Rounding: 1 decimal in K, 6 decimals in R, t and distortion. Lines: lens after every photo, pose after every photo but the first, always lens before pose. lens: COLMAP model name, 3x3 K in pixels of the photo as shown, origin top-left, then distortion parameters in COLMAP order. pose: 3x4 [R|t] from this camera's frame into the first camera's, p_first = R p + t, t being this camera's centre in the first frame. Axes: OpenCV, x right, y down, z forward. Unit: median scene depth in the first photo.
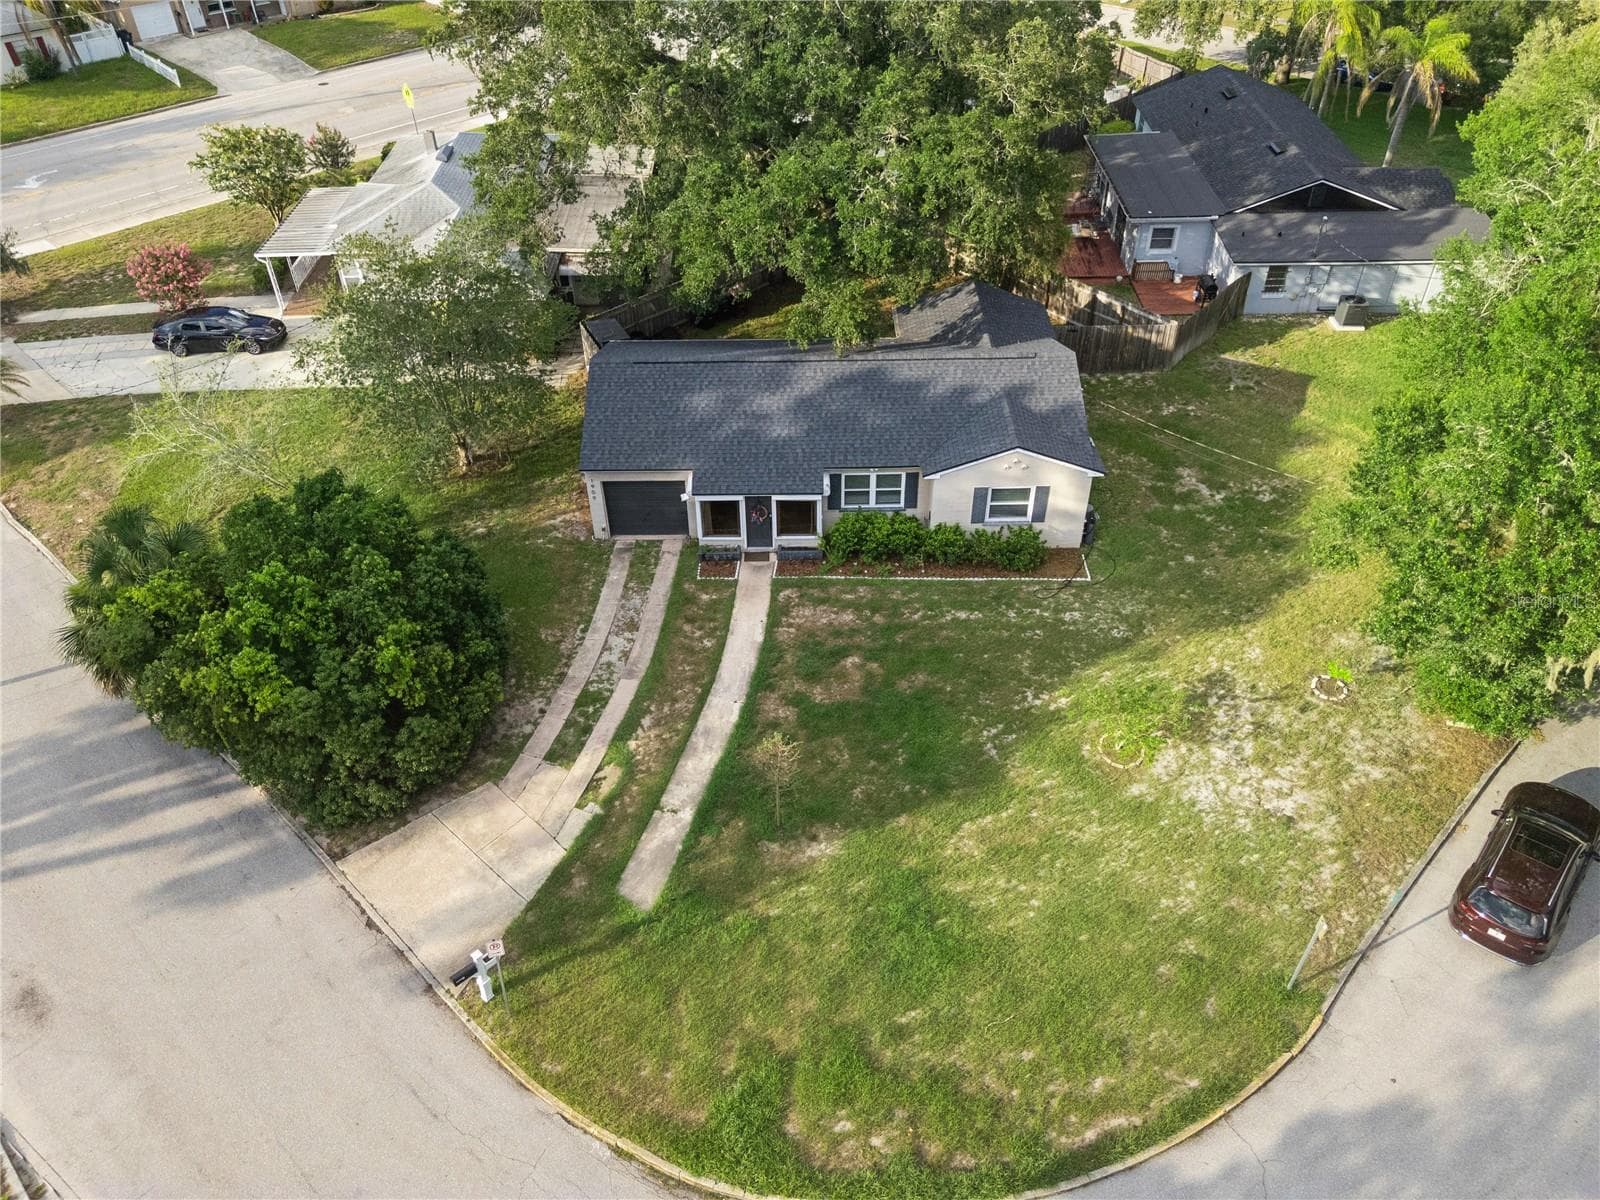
lens RADIAL K [[1178.1, 0, 800.0], [0, 1178.1, 600.0], [0, 0, 1]] dist [0.063014, -0.053316]
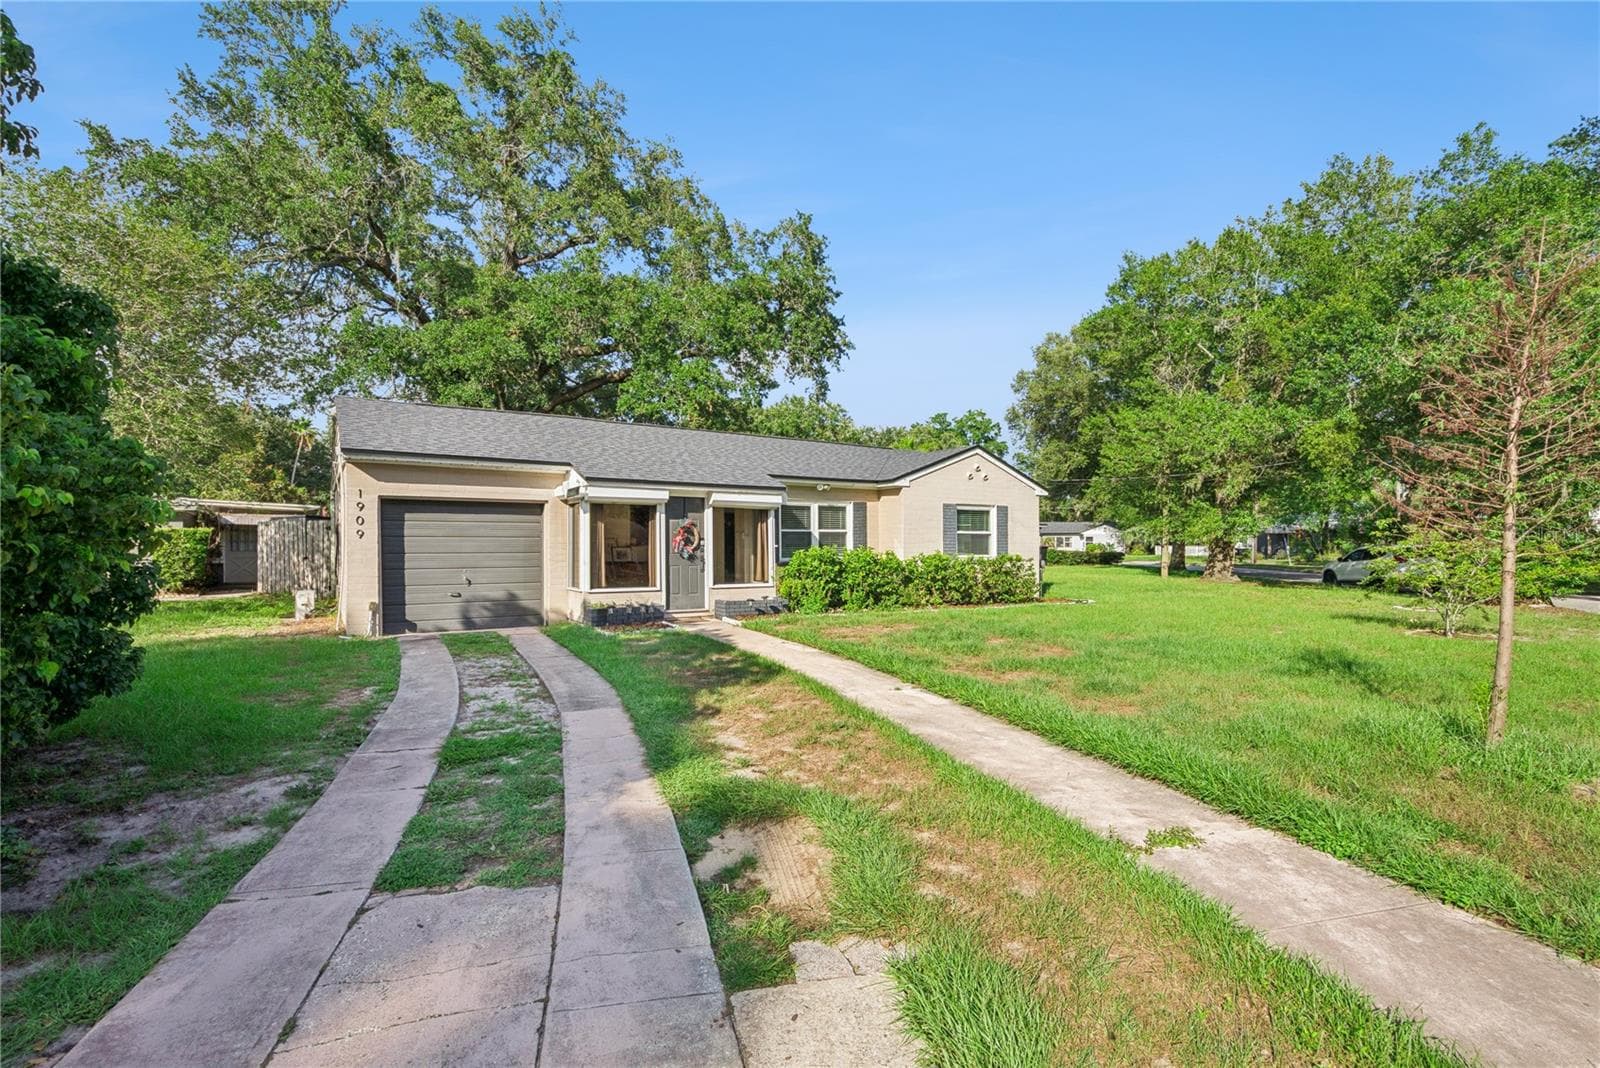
lens RADIAL K [[730.1, 0, 797.3], [0, 730.1, 554.6], [0, 0, 1]] dist [0.000422, 0.000298]
pose [[0.838063, 0.002503, 0.545568, -0.203316], [0.341564, 0.777357, -0.528253, 0.159116], [-0.425423, 0.629055, 0.650619, 0.785235]]
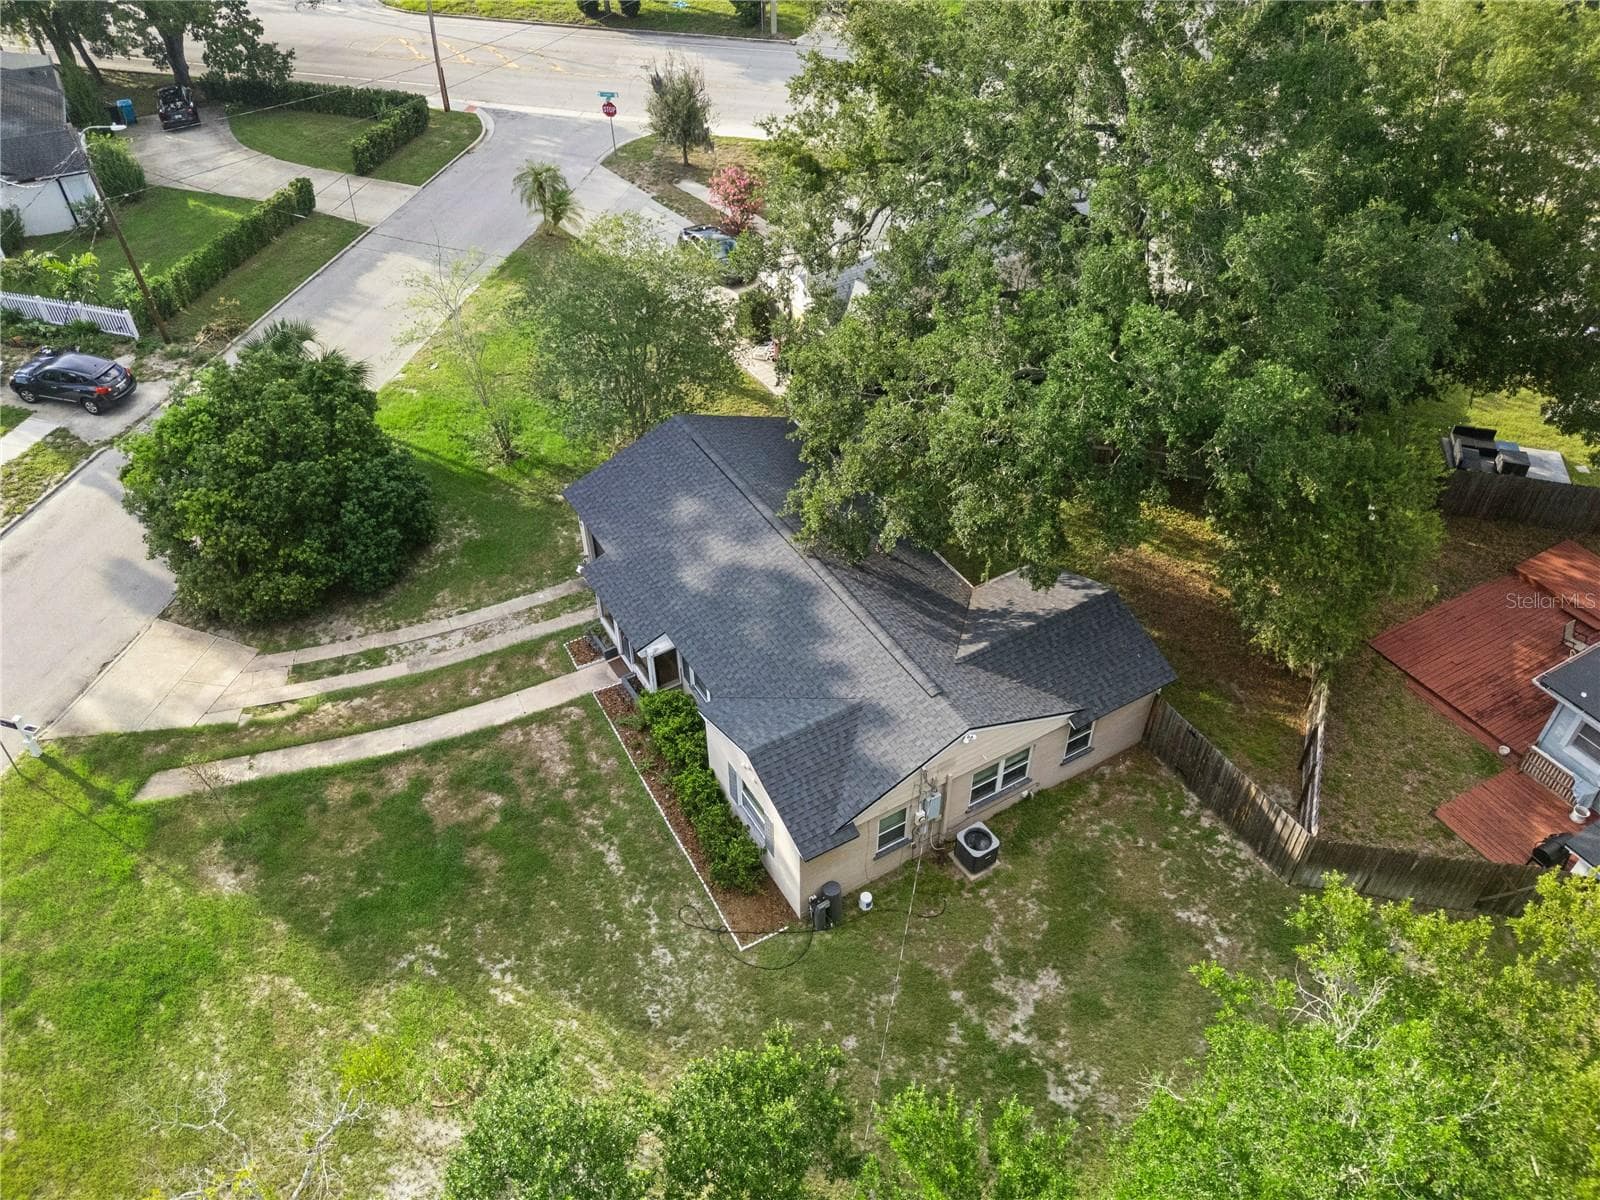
lens RADIAL K [[1196.9, 0, 802.3], [0, 1196.9, 583.7], [0, 0, 1]] dist [0.049341, -0.047588]
pose [[0.502767, 0.573106, -0.647128, 0.674941], [-0.550360, 0.789511, 0.271617, -0.469841], [0.666580, 0.219593, 0.712355, 0.432198]]
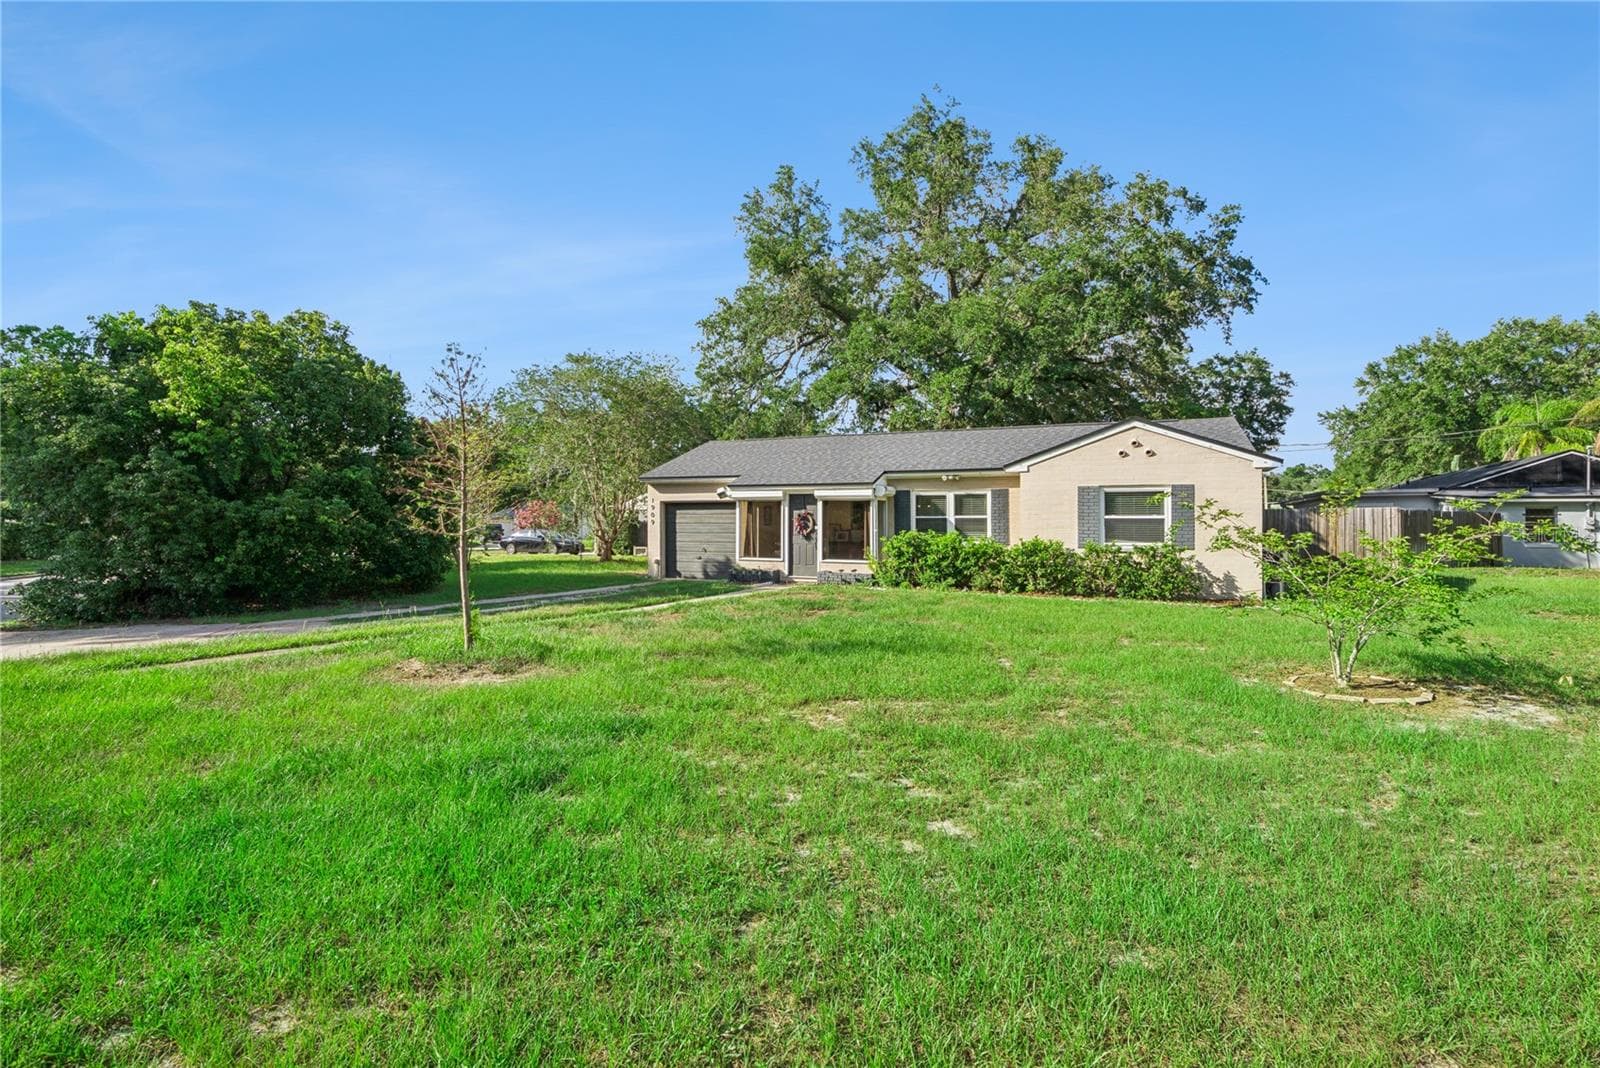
lens RADIAL K [[744.0, 0, 809.4], [0, 744.0, 491.5], [0, 0, 1]] dist [-0.011254, 0.000106]
pose [[0.919539, -0.002982, -0.392988, 0.184235], [-0.263227, 0.737855, -0.621516, 0.246110], [0.291821, 0.674953, 0.677701, 0.674401]]
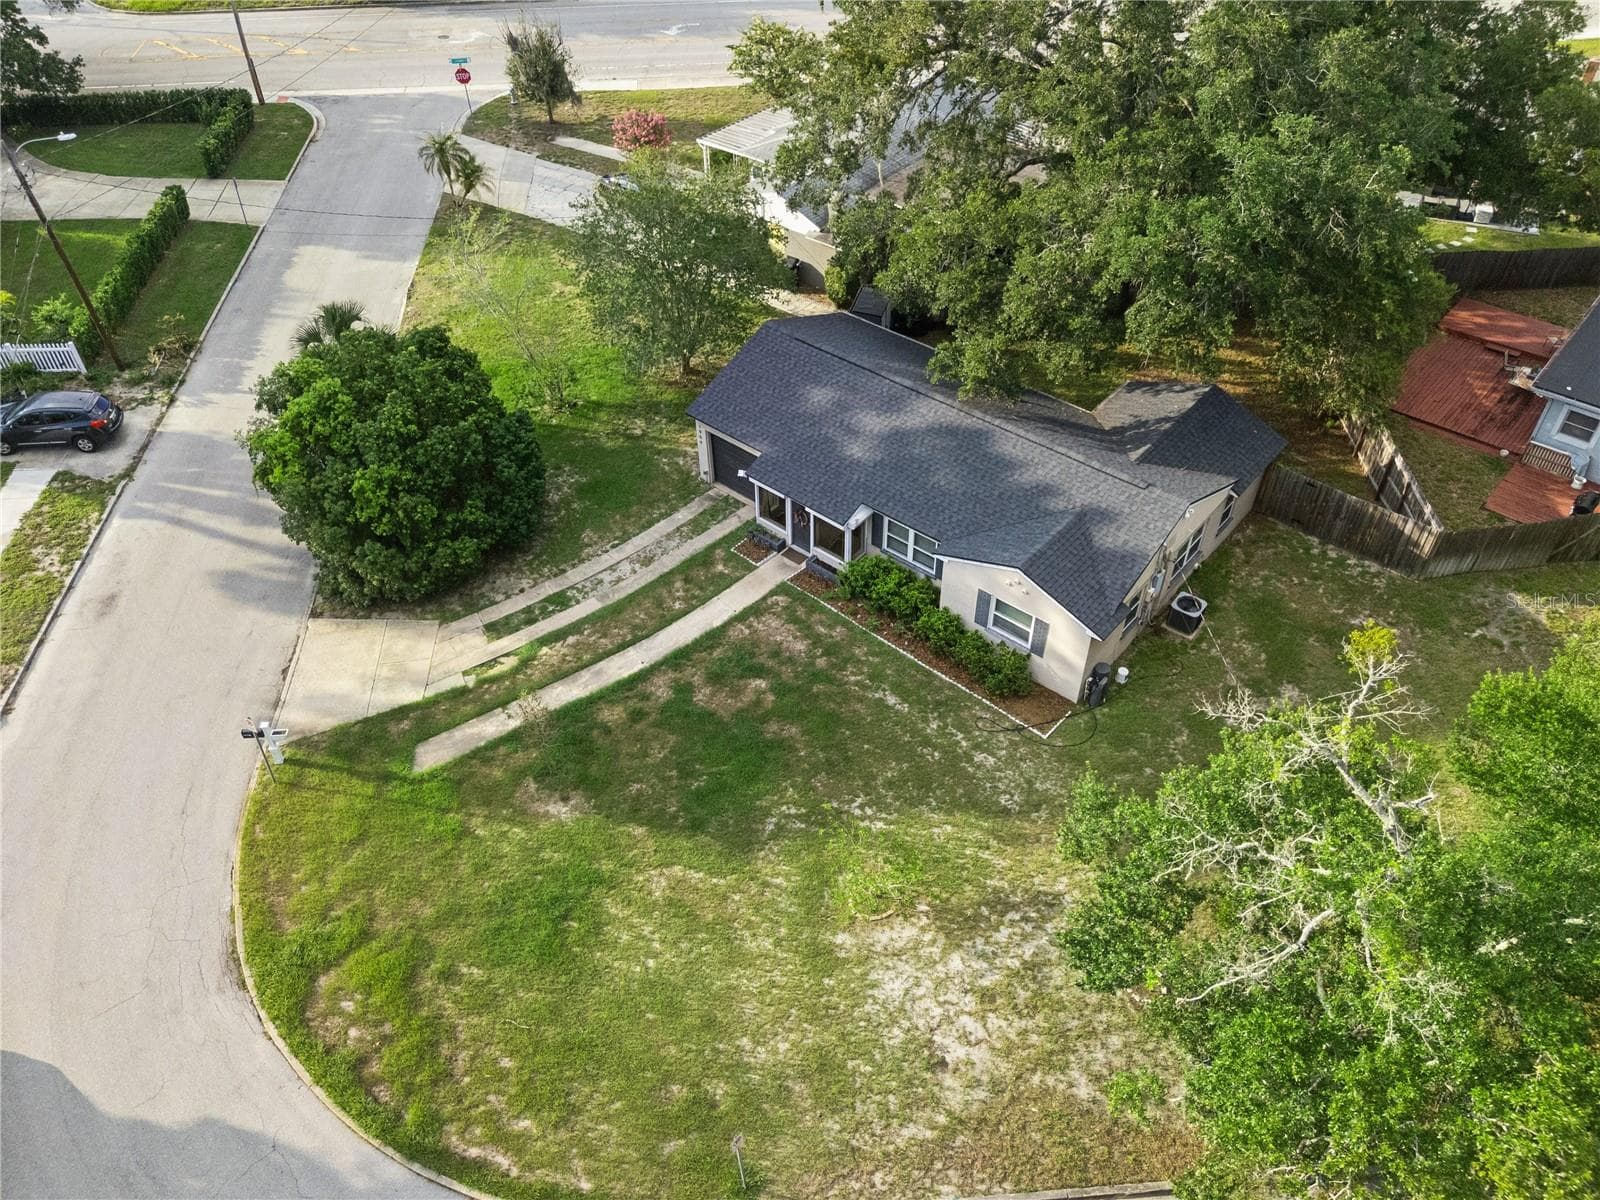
lens RADIAL K [[1178.1, 0, 800.0], [0, 1178.1, 600.0], [0, 0, 1]] dist [0.063014, -0.053316]
pose [[0.757214, 0.447606, -0.475685, 0.510444], [-0.412165, 0.892412, 0.183633, -0.208986], [0.506702, 0.057011, 0.860234, 0.137473]]
